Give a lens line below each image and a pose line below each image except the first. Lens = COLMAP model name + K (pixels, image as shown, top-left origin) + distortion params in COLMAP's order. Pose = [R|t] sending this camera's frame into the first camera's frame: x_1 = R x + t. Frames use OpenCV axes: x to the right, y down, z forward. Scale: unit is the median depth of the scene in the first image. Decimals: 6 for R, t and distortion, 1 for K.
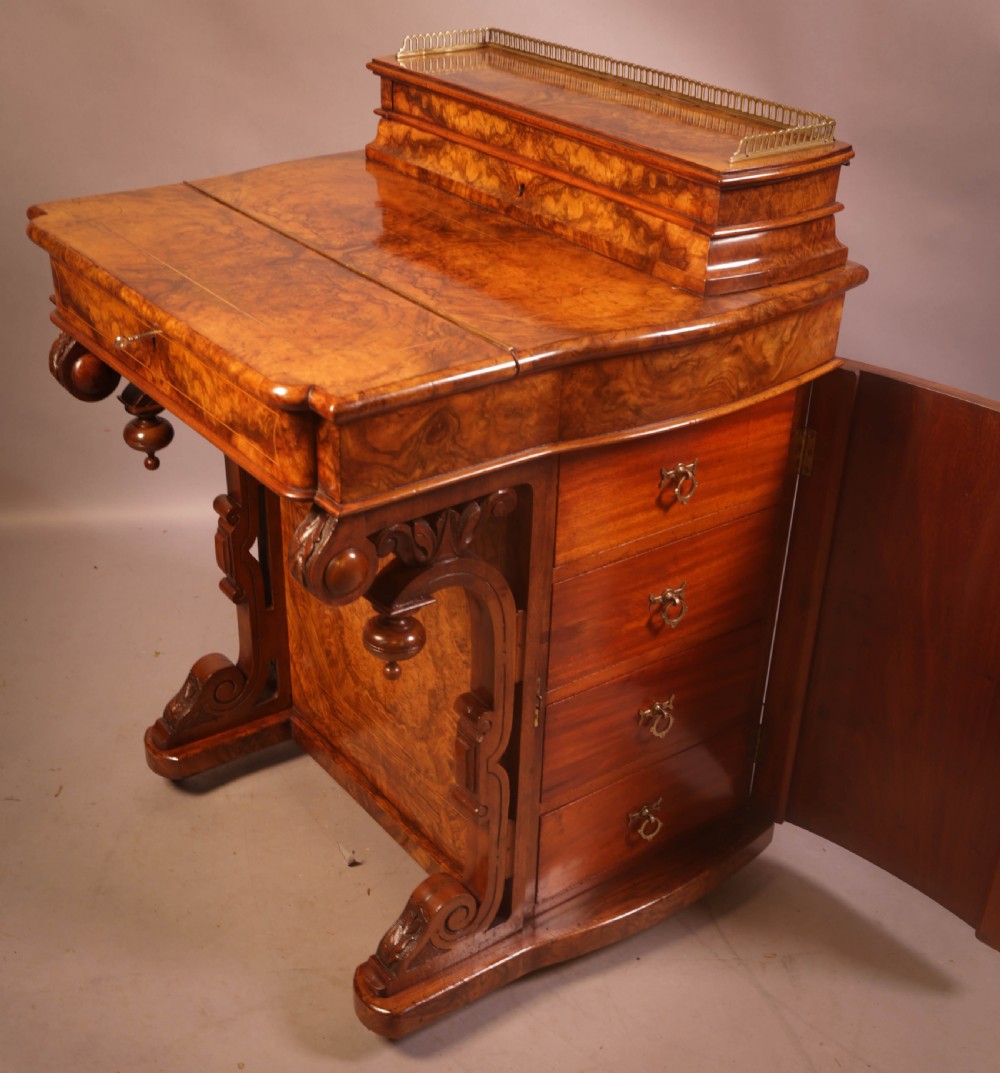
lens RADIAL K [[1437.4, 0, 499.9], [0, 1437.4, 600.5], [0, 0, 1]] dist [-0.004002, 0.001001]
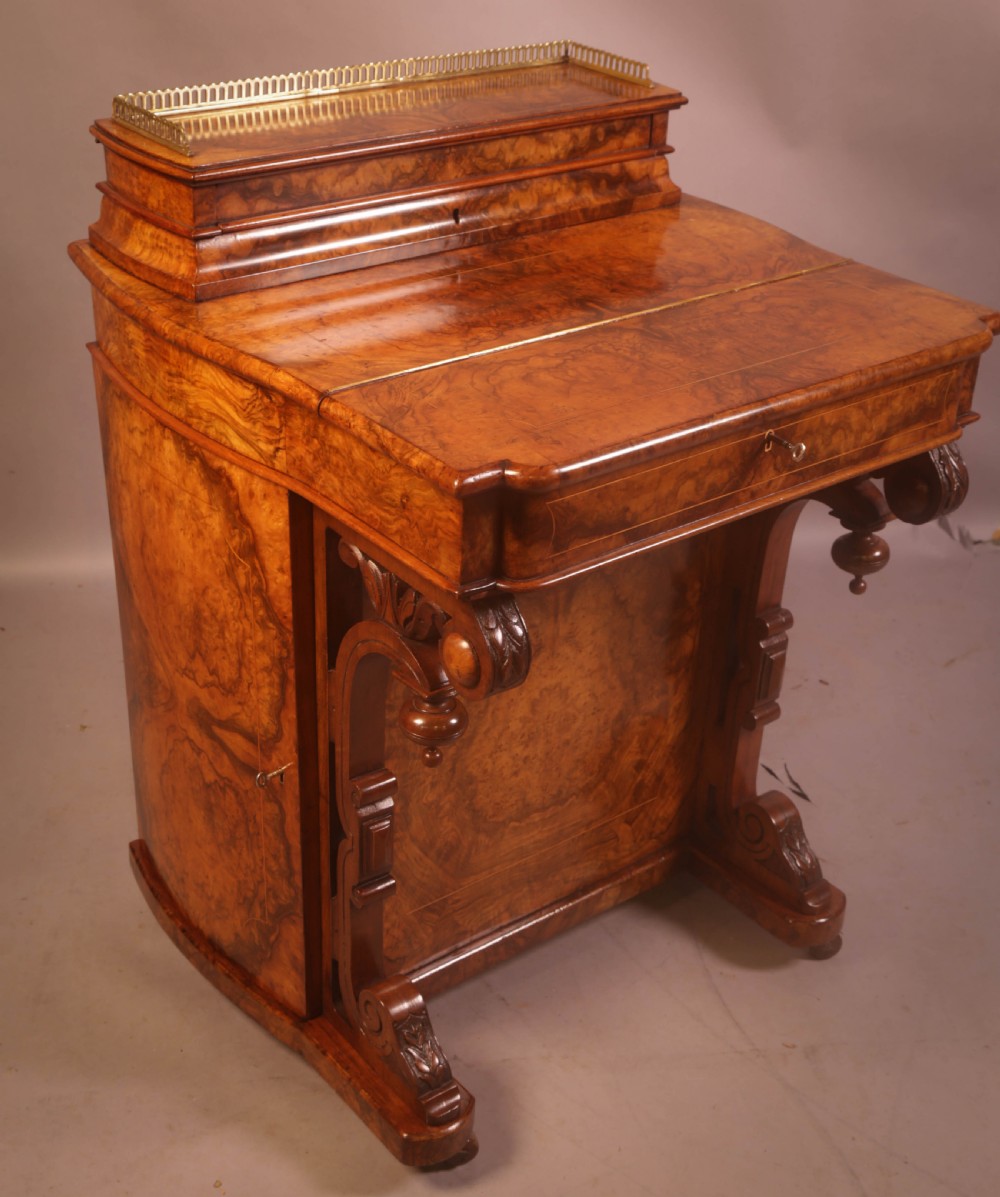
lens RADIAL K [[1691.6, 0, 516.5], [0, 1691.6, 643.6], [0, 0, 1]] dist [0.059582, -0.039192]
pose [[-0.040042, -0.530658, 0.846640, -1.251426], [0.482492, 0.731717, 0.481446, -0.706843], [-0.874984, 0.427775, 0.226739, 1.010877]]
